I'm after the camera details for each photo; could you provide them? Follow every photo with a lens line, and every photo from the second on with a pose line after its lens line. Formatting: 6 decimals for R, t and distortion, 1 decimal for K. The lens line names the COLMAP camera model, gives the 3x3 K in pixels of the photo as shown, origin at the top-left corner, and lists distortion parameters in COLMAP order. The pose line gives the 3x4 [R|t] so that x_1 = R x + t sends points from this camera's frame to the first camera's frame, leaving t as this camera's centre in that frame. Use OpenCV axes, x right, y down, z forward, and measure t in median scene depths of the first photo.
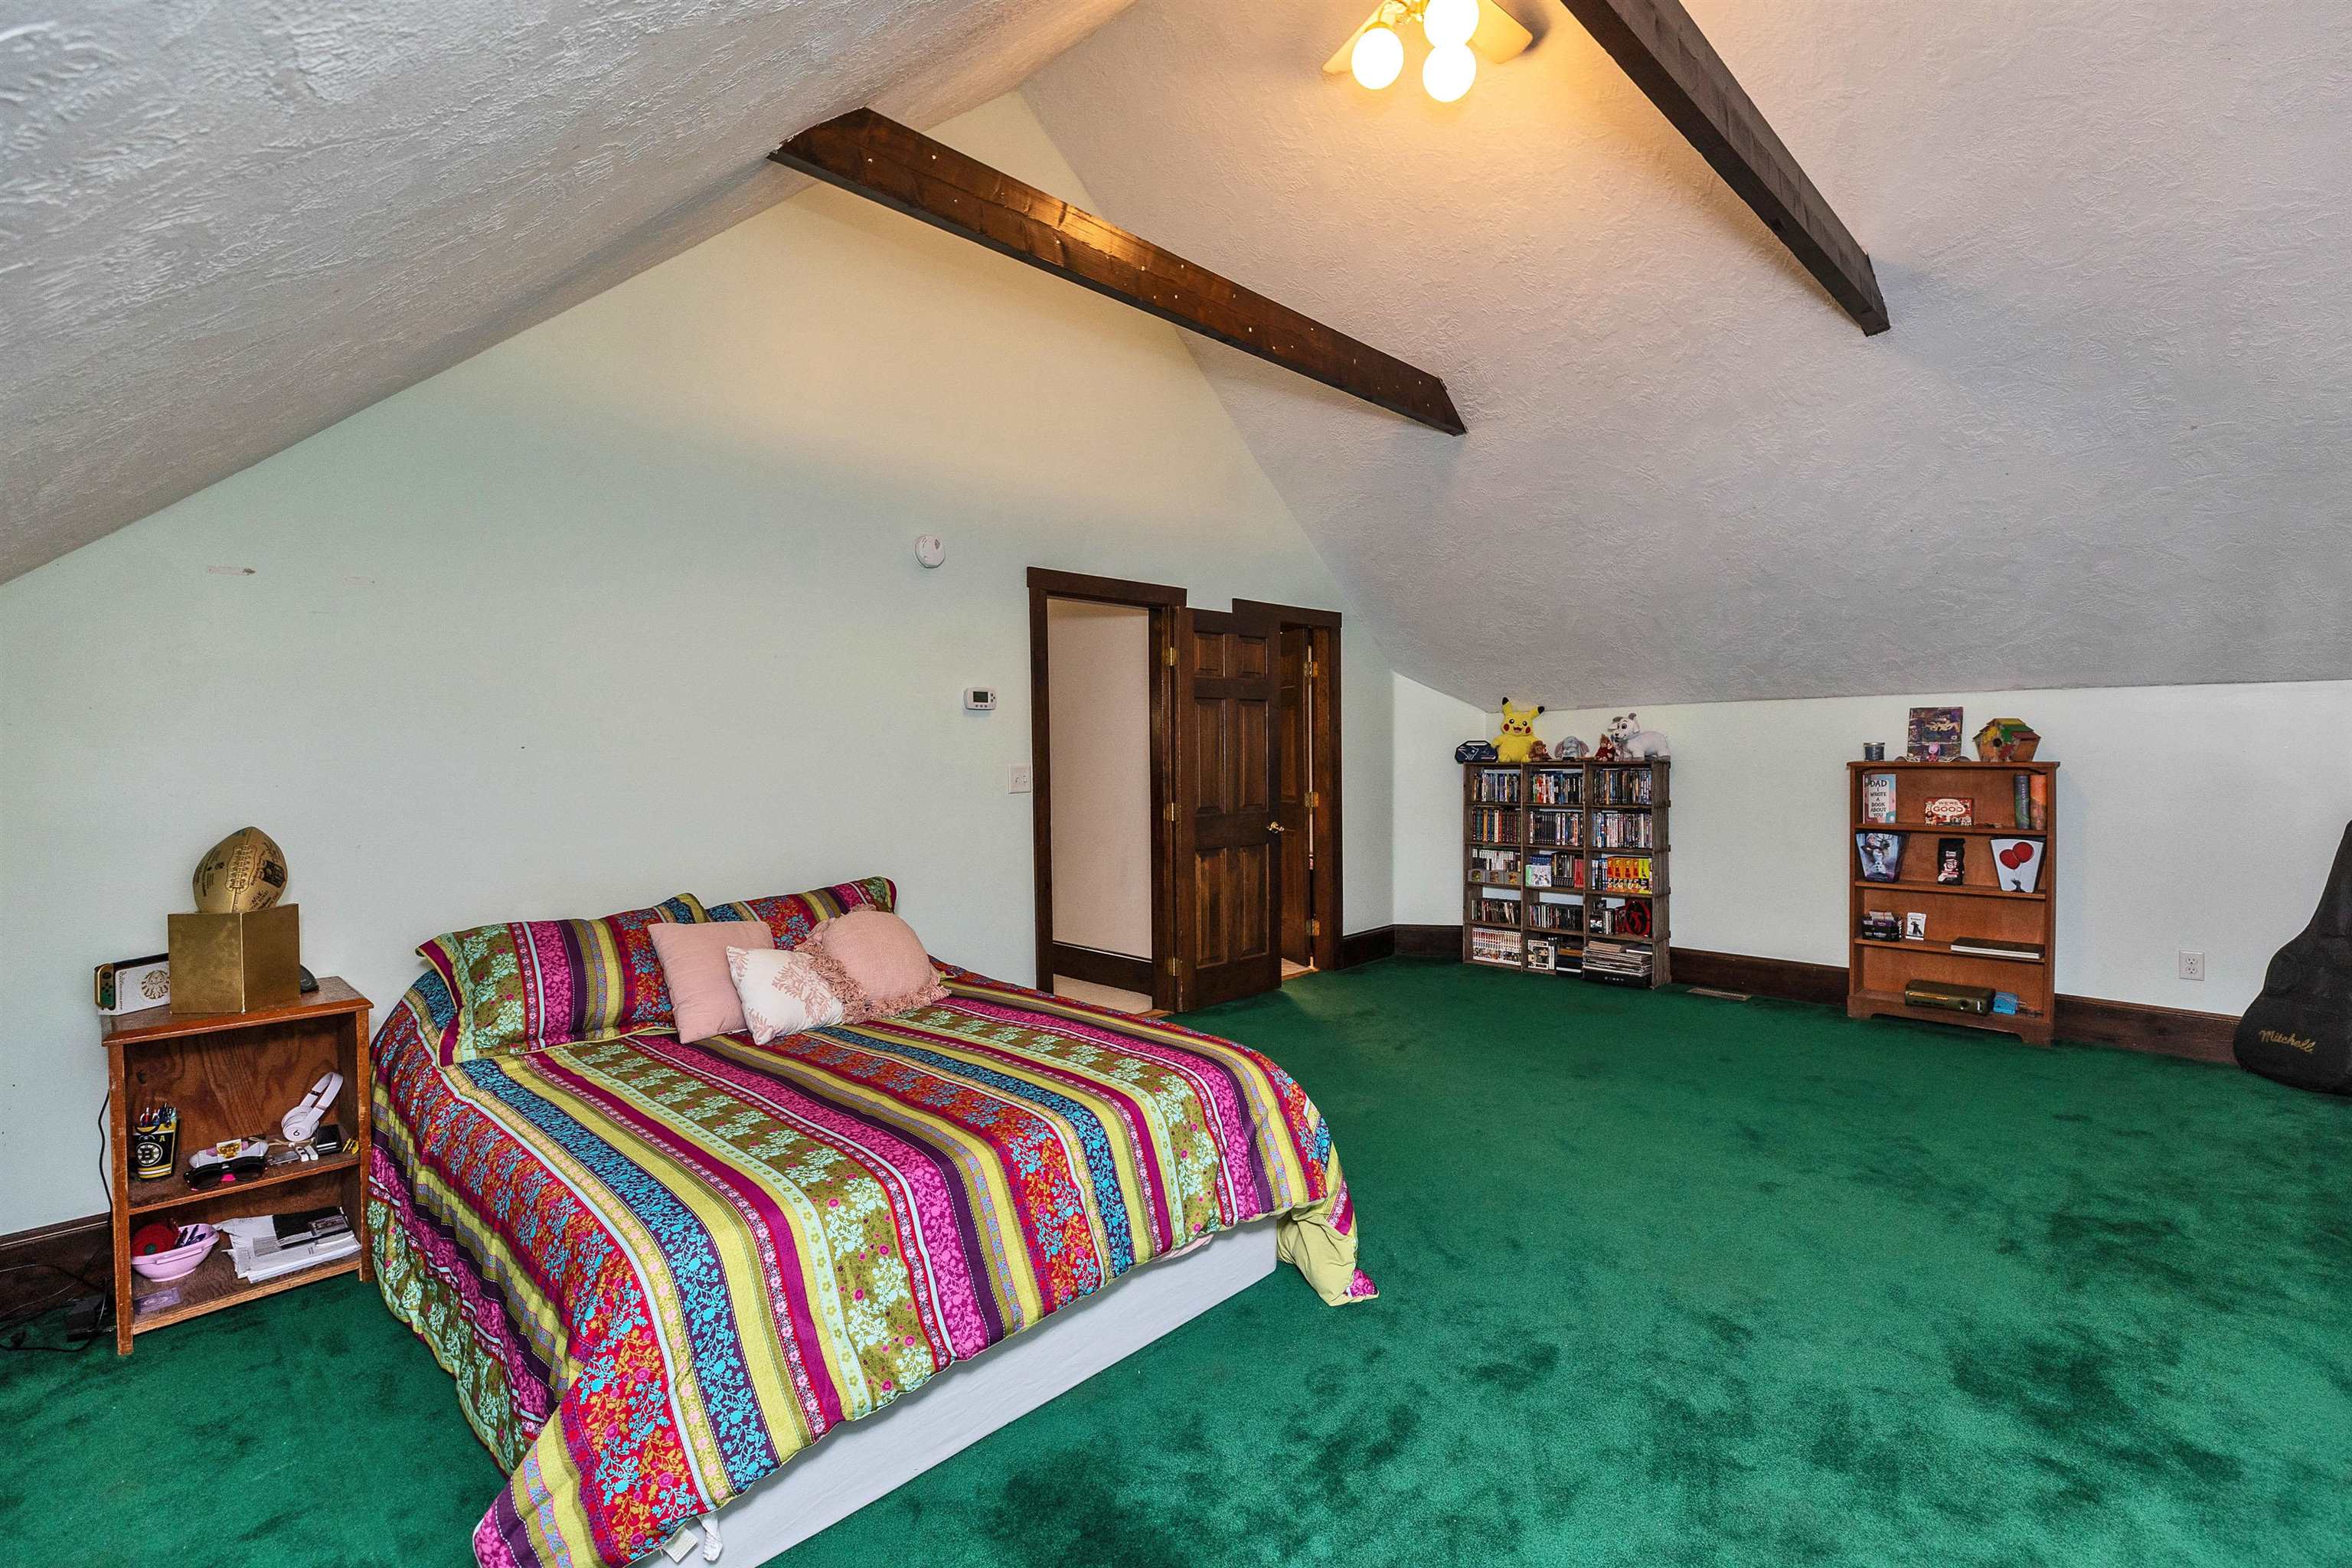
lens RADIAL K [[1069.5, 0, 1176.9], [0, 1069.5, 776.0], [0, 0, 1]] dist [0.007377, -0.001292]
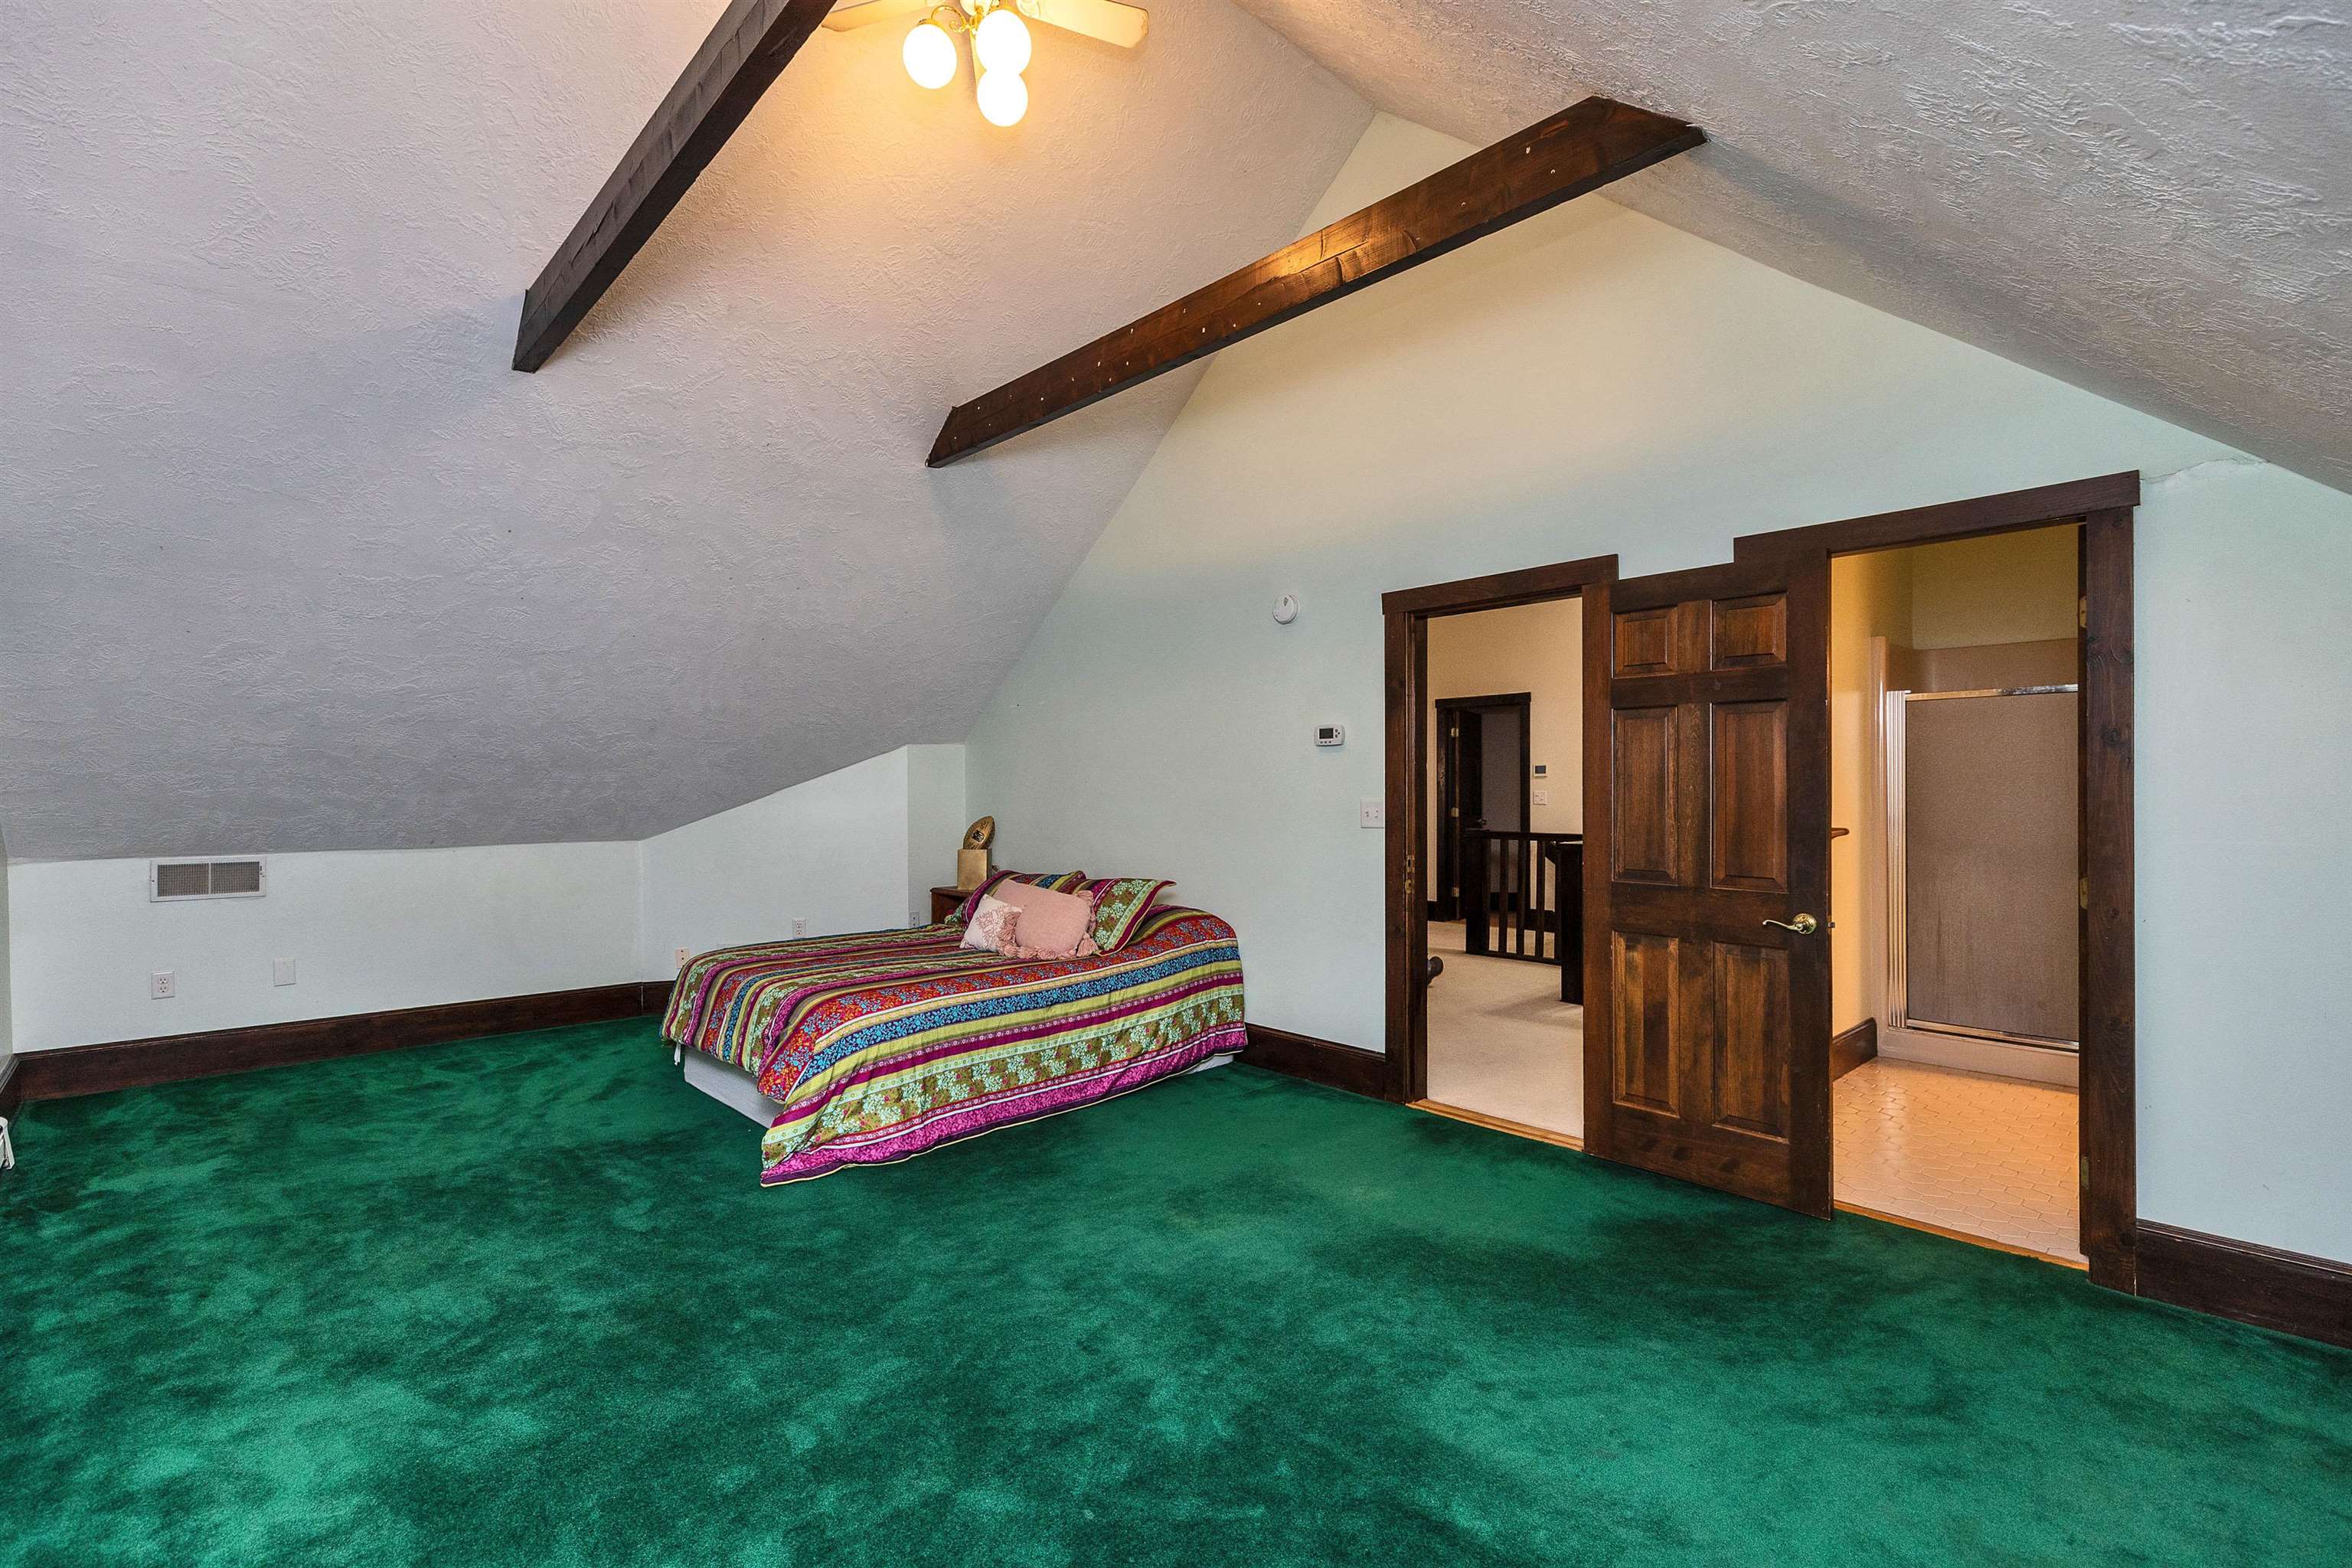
lens RADIAL K [[1069.5, 0, 1176.6], [0, 1069.5, 783.1], [0, 0, 1]] dist [0.007377, -0.001292]
pose [[-0.053705, 0.012474, -0.998479, 0.720143], [-0.015357, 0.999793, 0.013316, -0.030410], [0.998439, 0.016049, -0.053503, 0.751685]]
